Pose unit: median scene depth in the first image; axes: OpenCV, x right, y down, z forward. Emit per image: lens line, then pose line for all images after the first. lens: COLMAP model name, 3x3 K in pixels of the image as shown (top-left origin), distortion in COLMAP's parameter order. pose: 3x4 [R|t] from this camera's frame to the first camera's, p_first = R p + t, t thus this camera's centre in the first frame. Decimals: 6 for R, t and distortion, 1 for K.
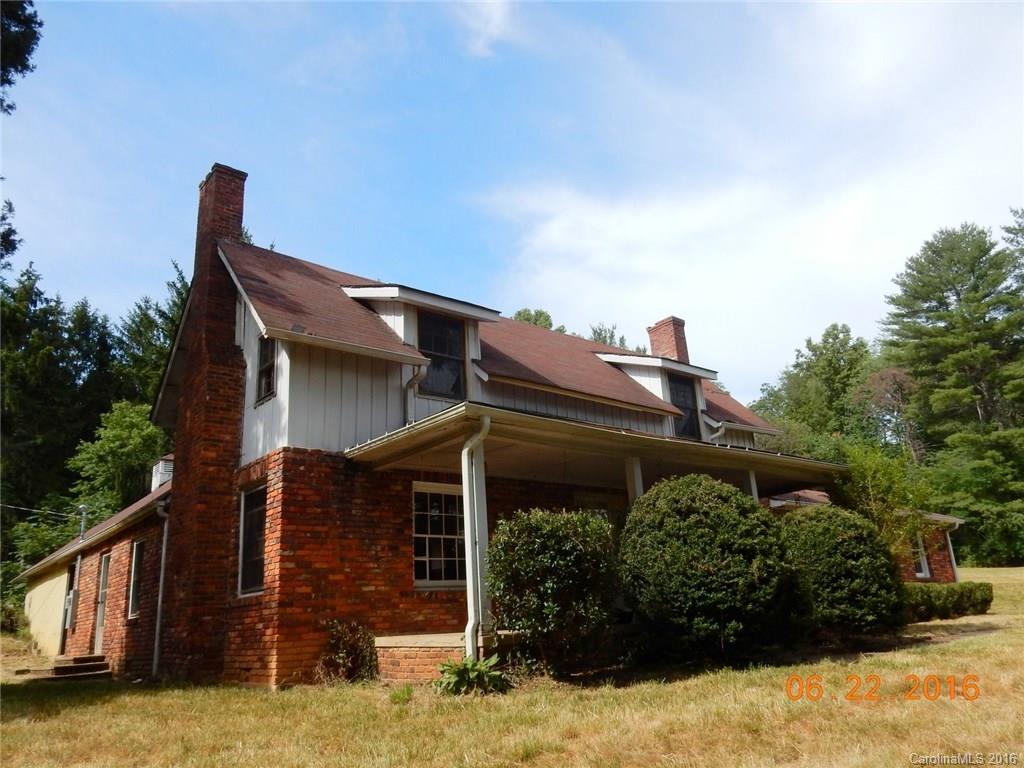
lens RADIAL K [[741.8, 0, 512.0], [0, 741.8, 384.0], [0, 0, 1]] dist [0.008726, -0.000175]
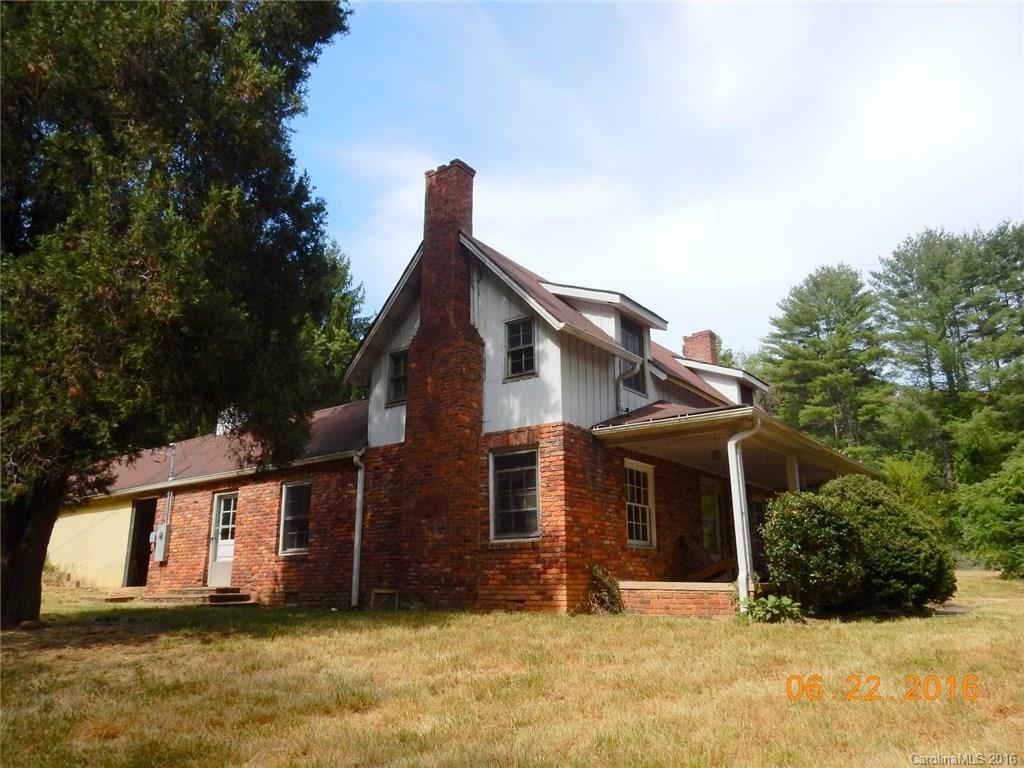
lens RADIAL K [[741.8, 0, 512.0], [0, 741.8, 384.0], [0, 0, 1]] dist [0.008726, -0.000175]
pose [[0.972784, 0.112158, 0.202762, -0.530883], [-0.119493, 0.992539, 0.024263, 0.003442], [-0.198528, -0.047831, 0.978927, -0.136203]]
